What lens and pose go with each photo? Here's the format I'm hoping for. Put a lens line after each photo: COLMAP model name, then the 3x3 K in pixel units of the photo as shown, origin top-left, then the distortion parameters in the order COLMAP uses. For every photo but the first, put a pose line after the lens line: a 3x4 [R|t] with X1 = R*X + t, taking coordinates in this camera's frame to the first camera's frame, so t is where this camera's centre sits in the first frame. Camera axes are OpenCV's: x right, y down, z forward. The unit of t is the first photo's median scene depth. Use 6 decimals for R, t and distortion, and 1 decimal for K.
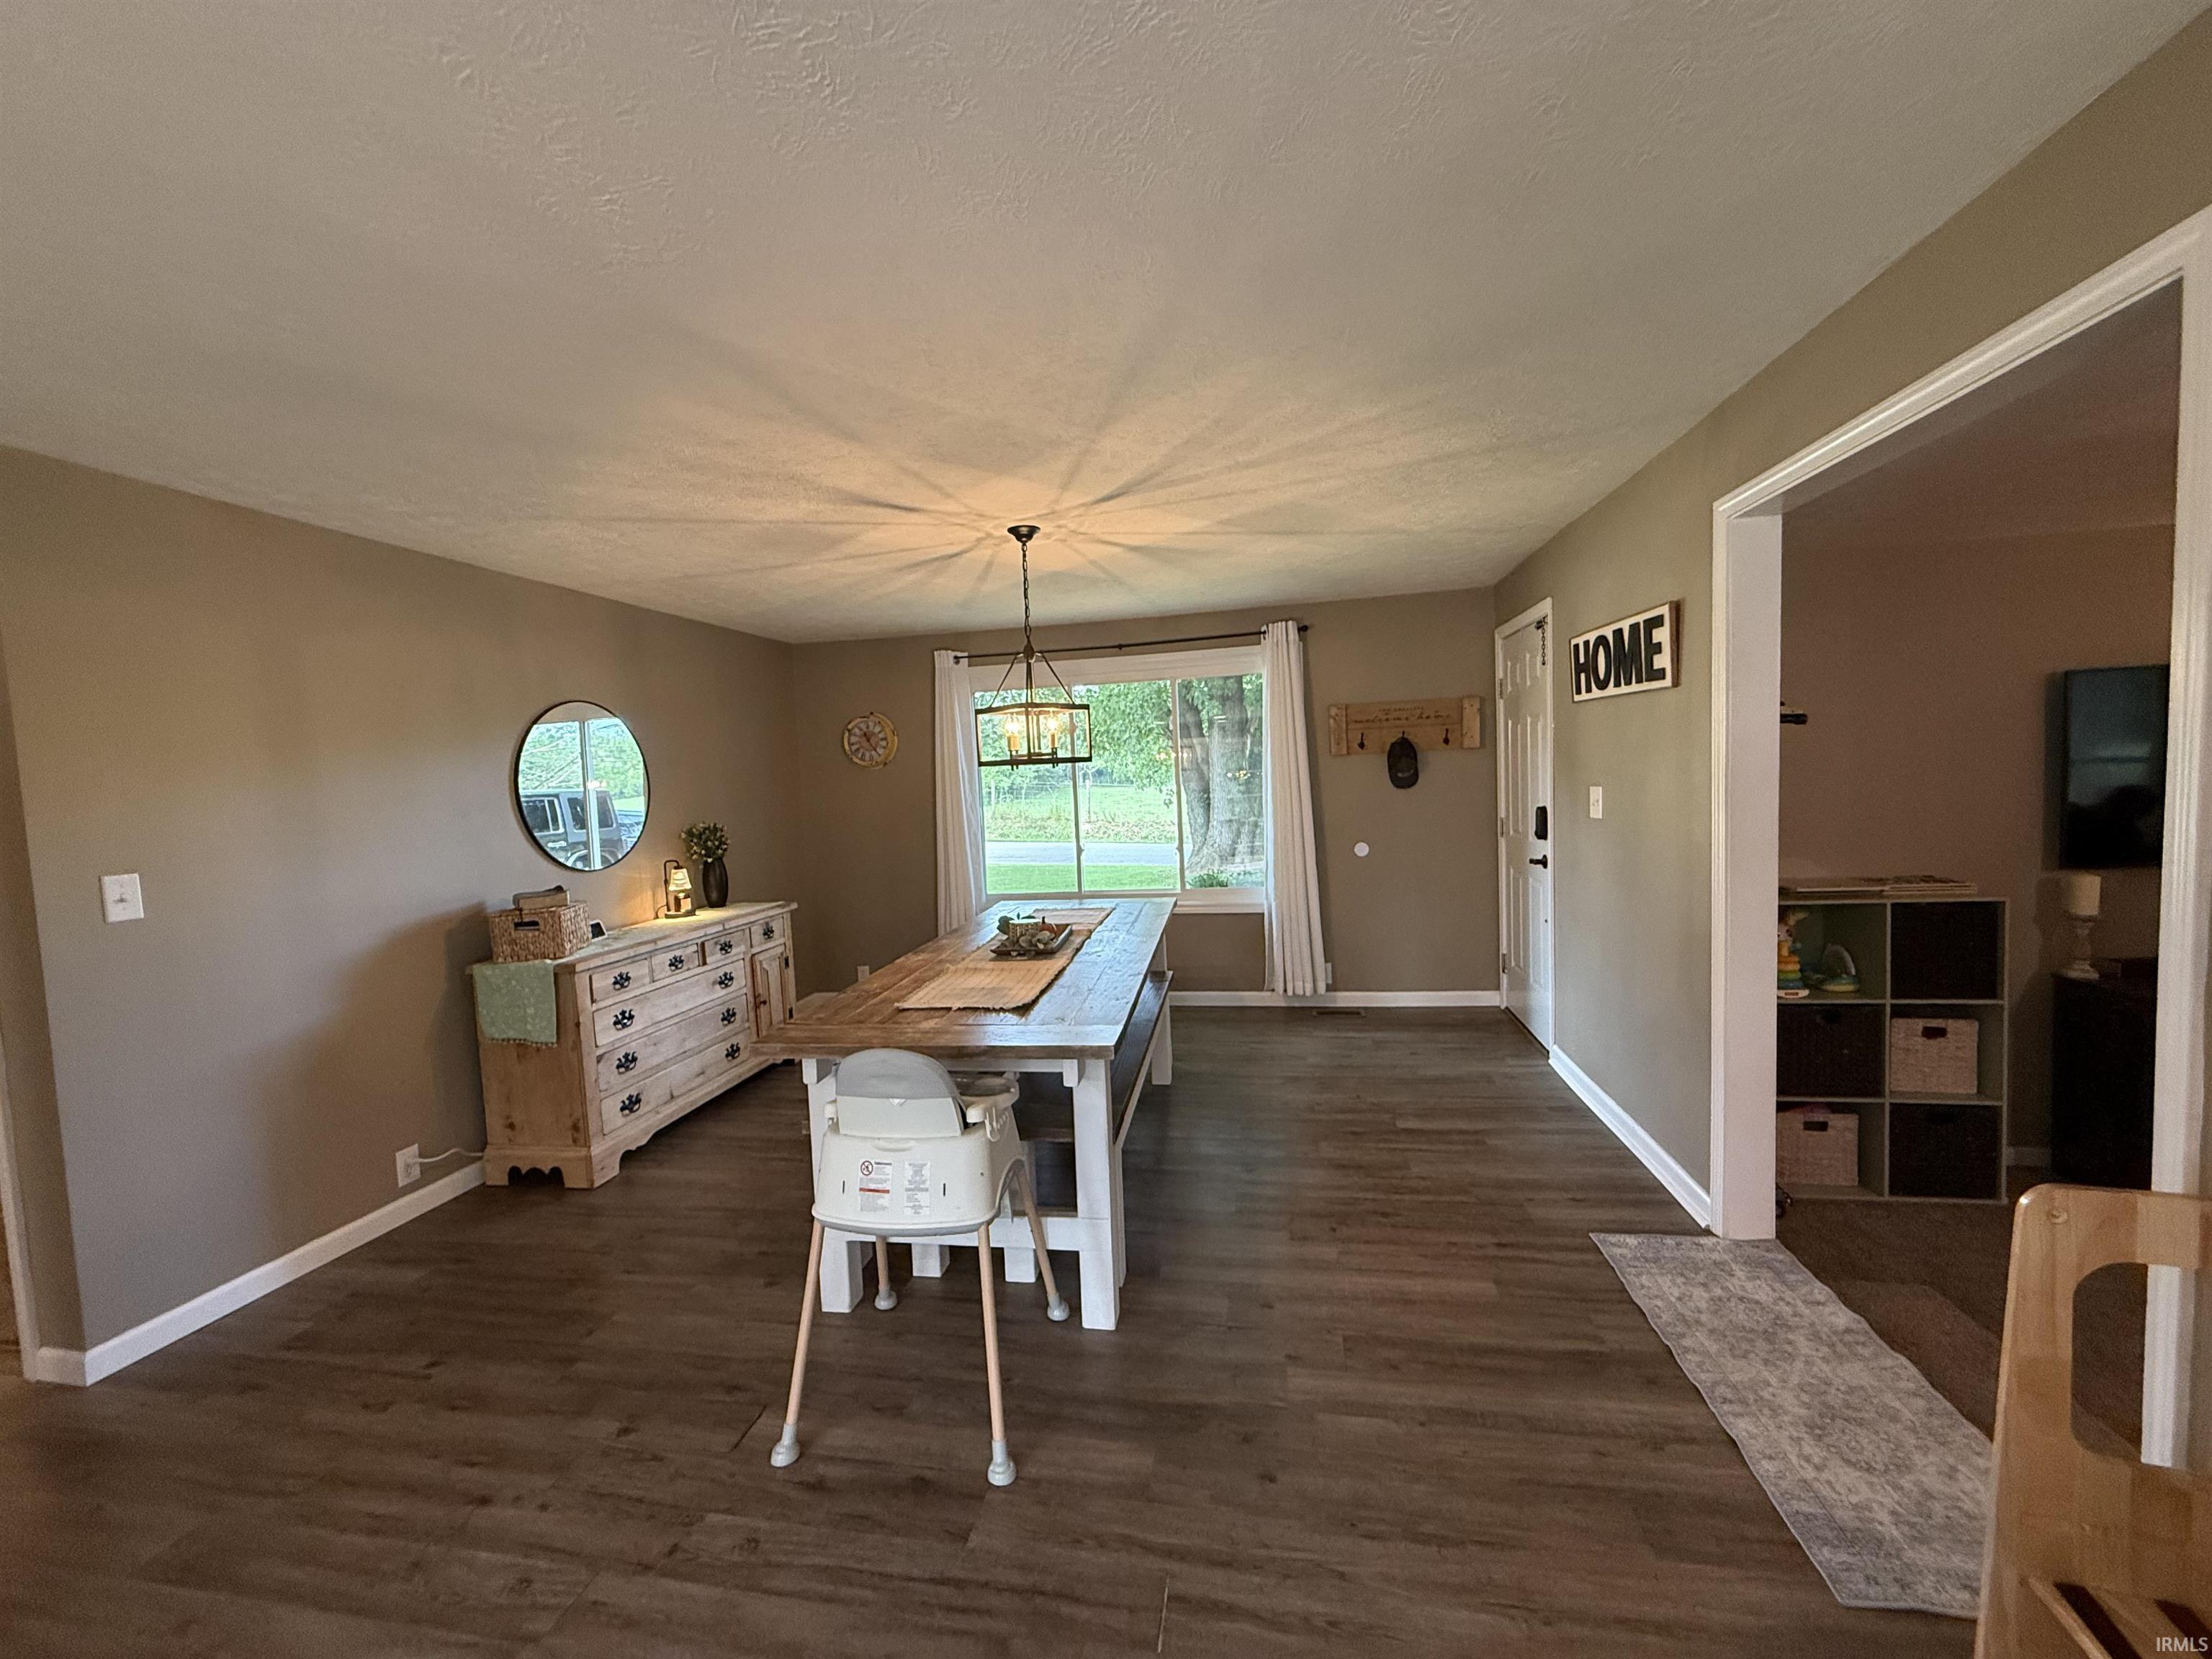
lens RADIAL K [[879.0, 0, 1102.6], [0, 879.0, 832.4], [0, 0, 1]] dist [-0.001334, 0.000351]
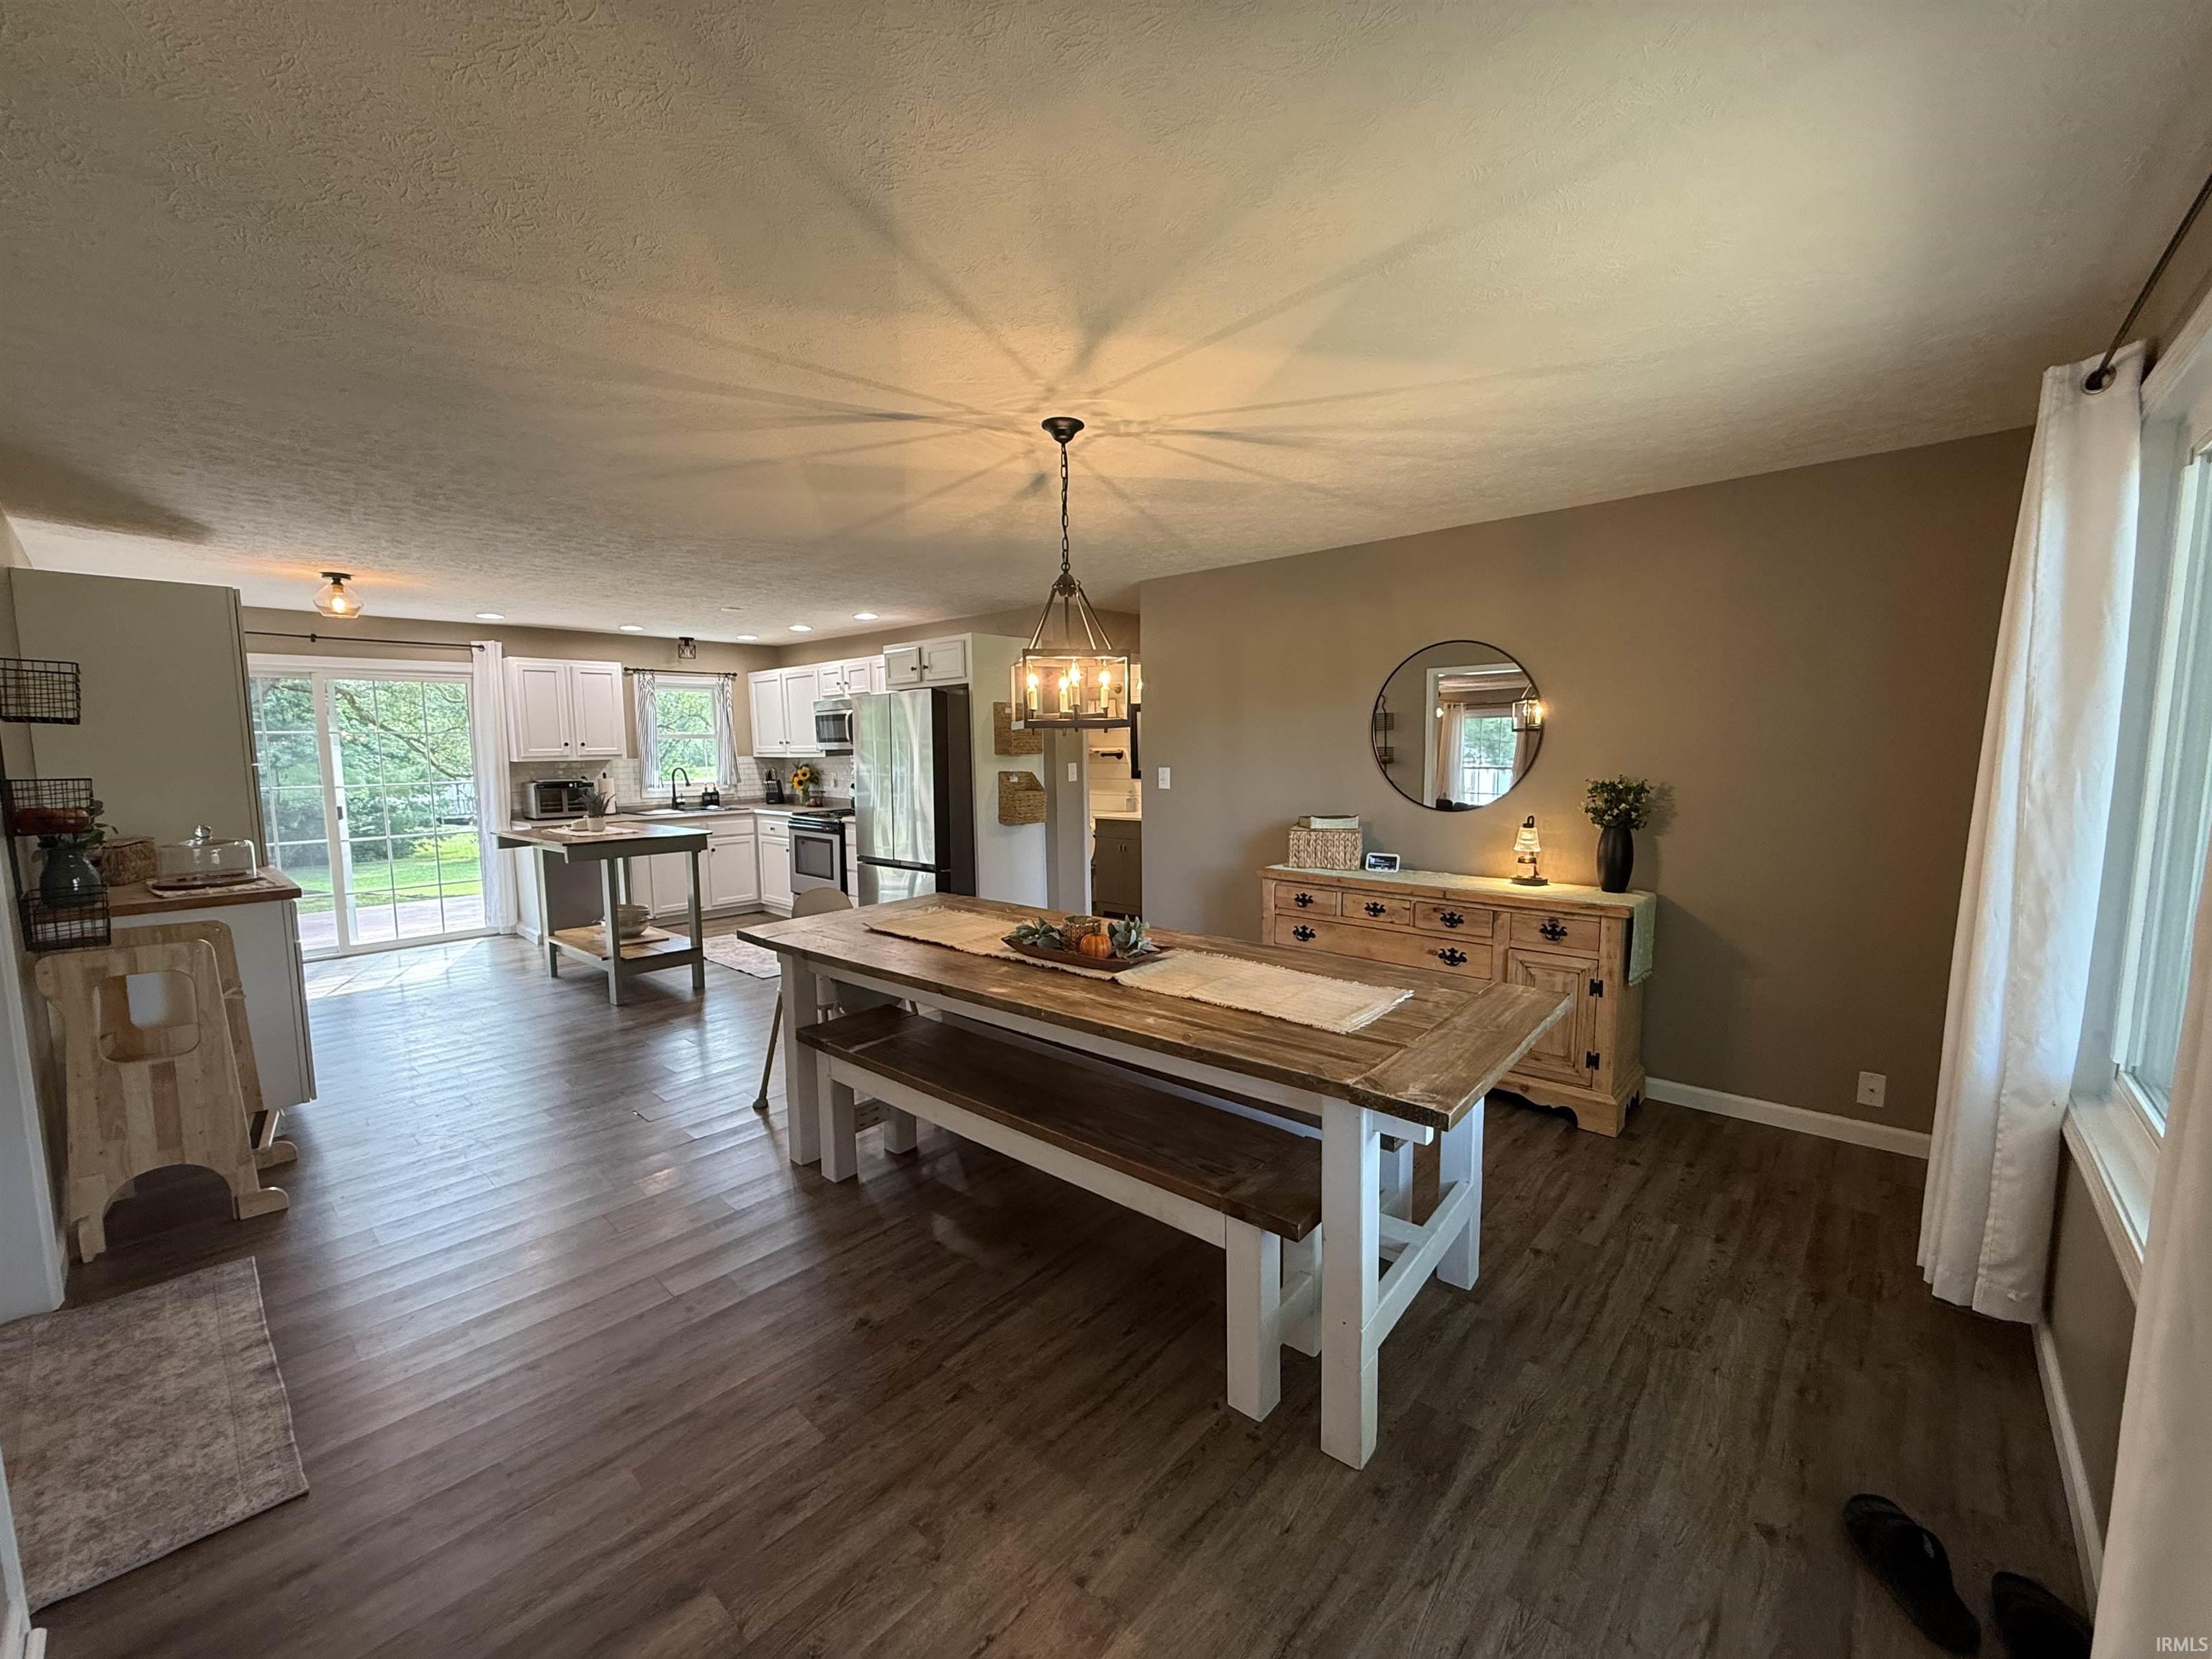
lens RADIAL K [[879.0, 0, 1102.6], [0, 879.0, 832.4], [0, 0, 1]] dist [-0.001334, 0.000351]
pose [[-0.521091, 0.138009, -0.842269, 0.563891], [-0.020769, 0.984498, 0.174163, -0.117530], [0.853248, 0.108248, -0.510147, 1.382196]]
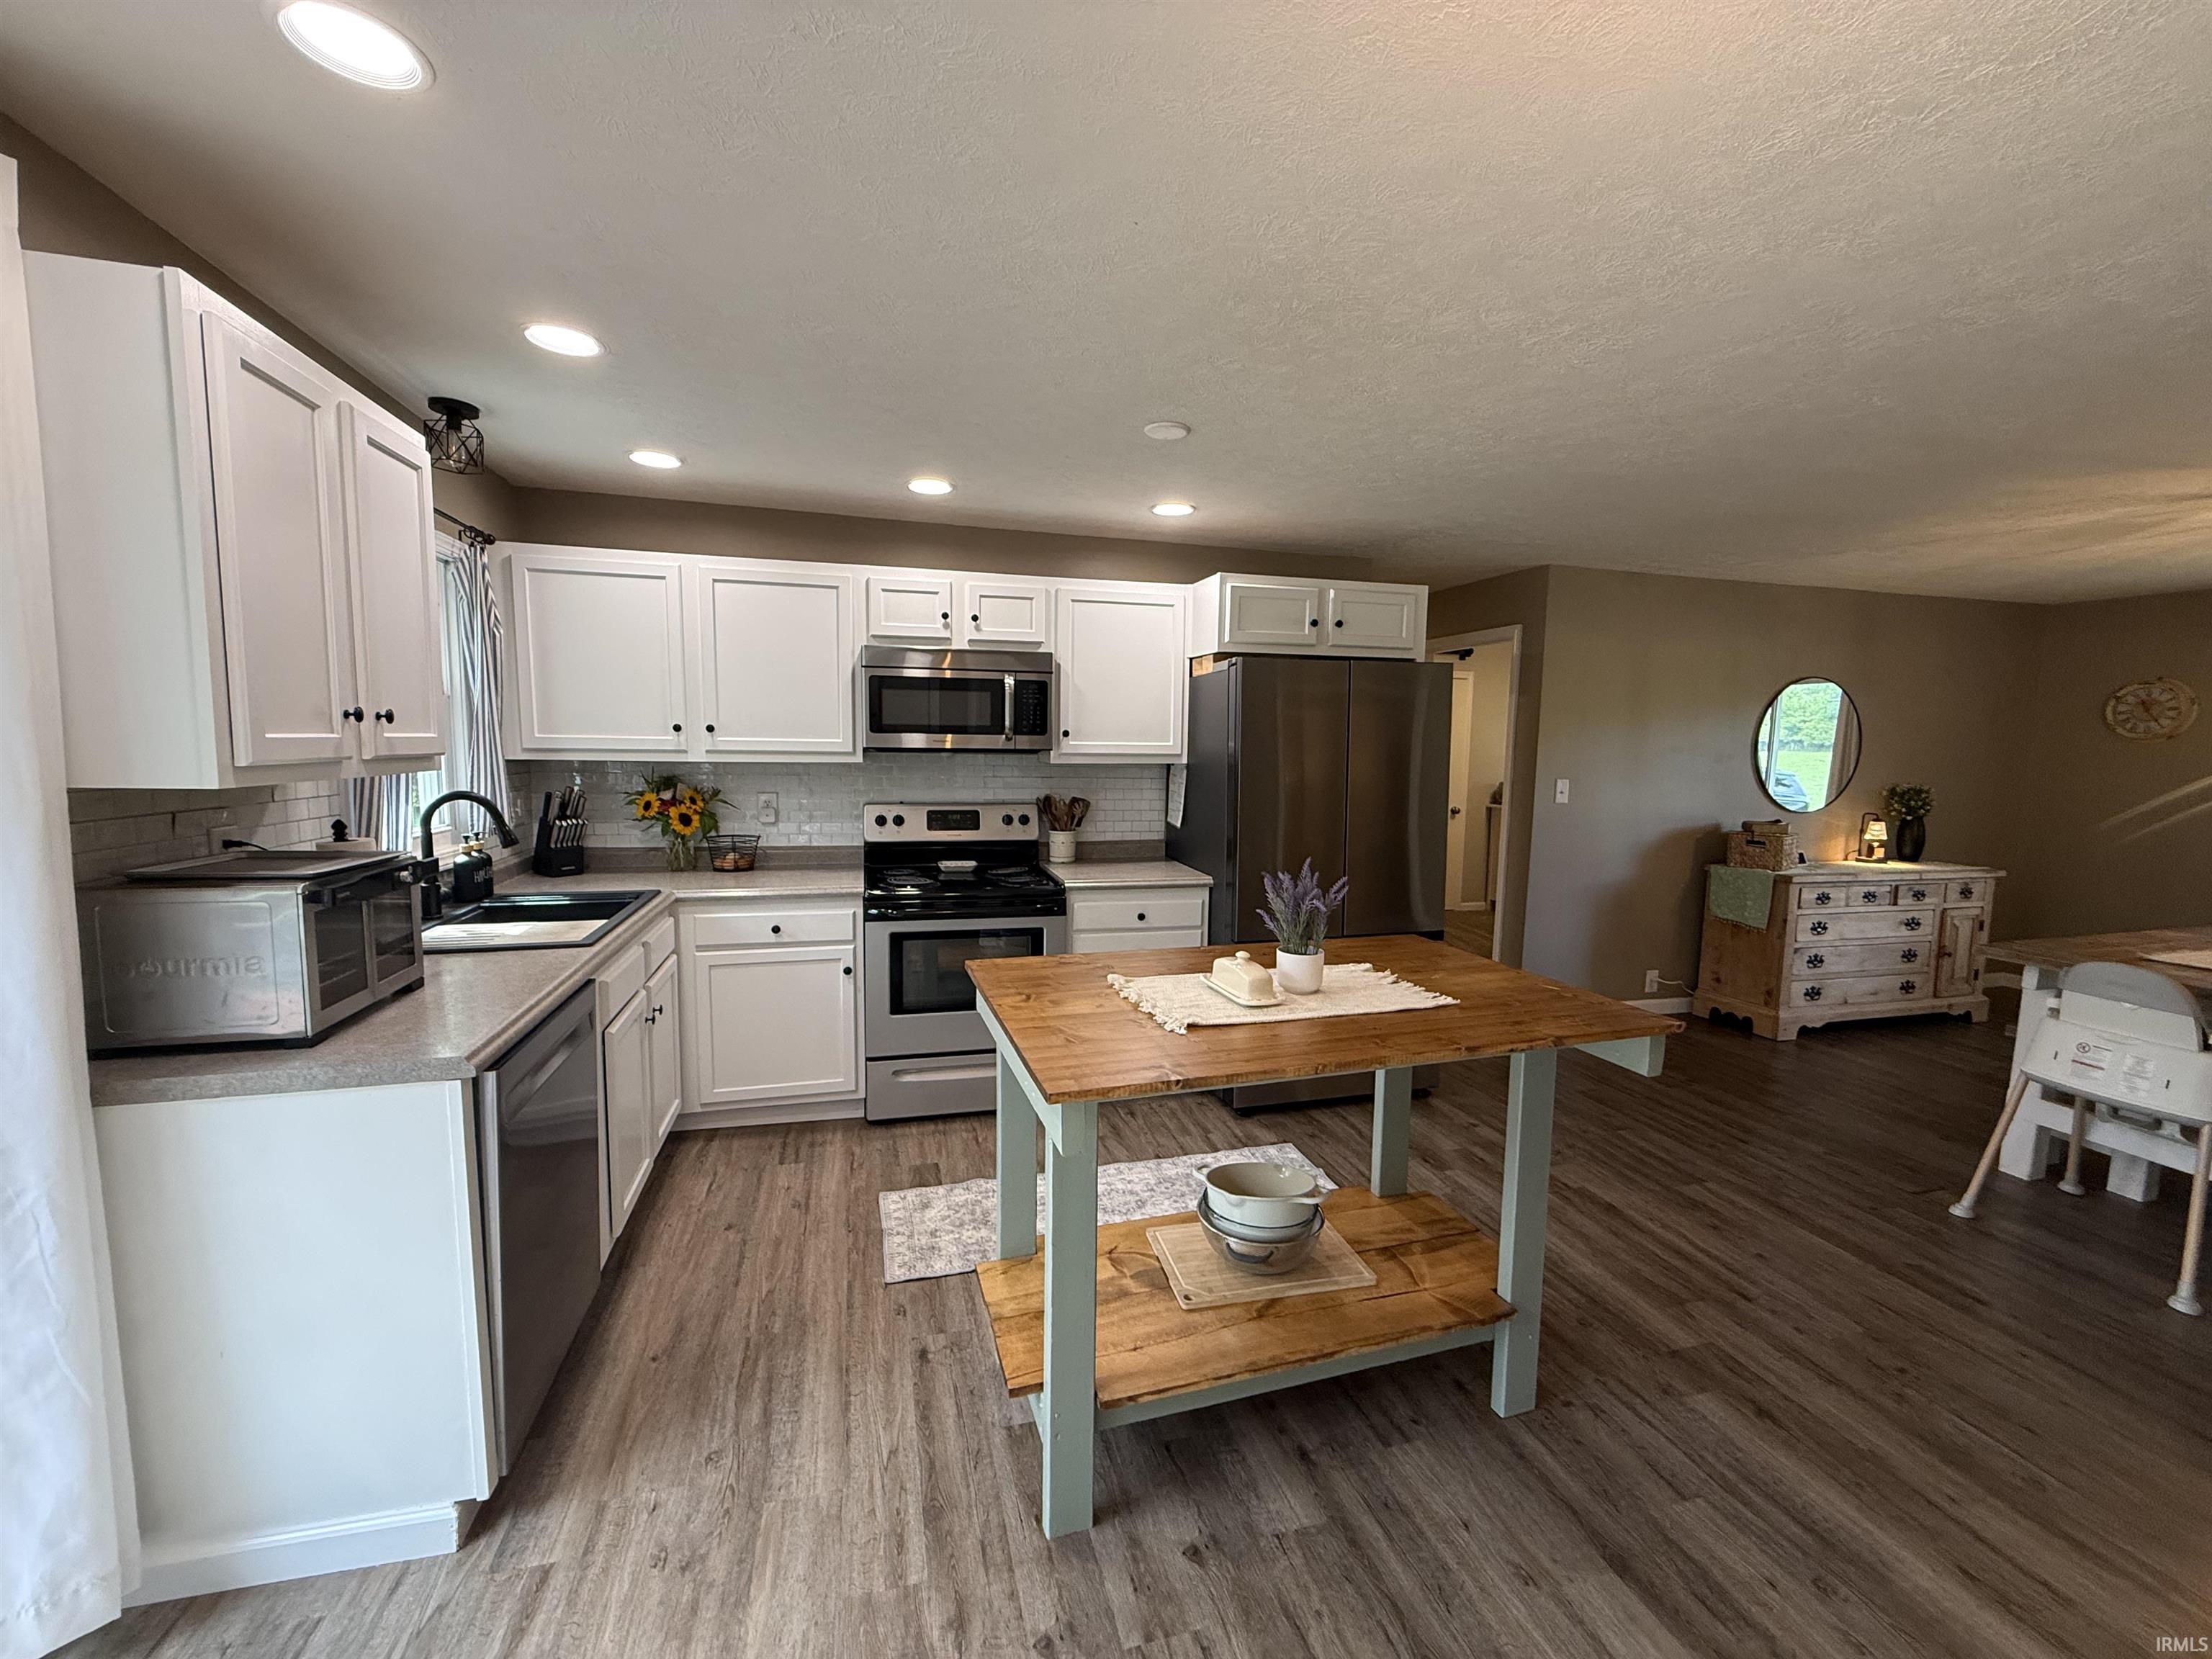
lens RADIAL K [[879.0, 0, 1102.6], [0, 879.0, 832.4], [0, 0, 1]] dist [-0.001334, 0.000351]
pose [[0.437068, 0.144193, -0.887795, 0.123906], [-0.095184, 0.988938, 0.113761, 0.027680], [0.894378, 0.034782, 0.445958, -0.535906]]
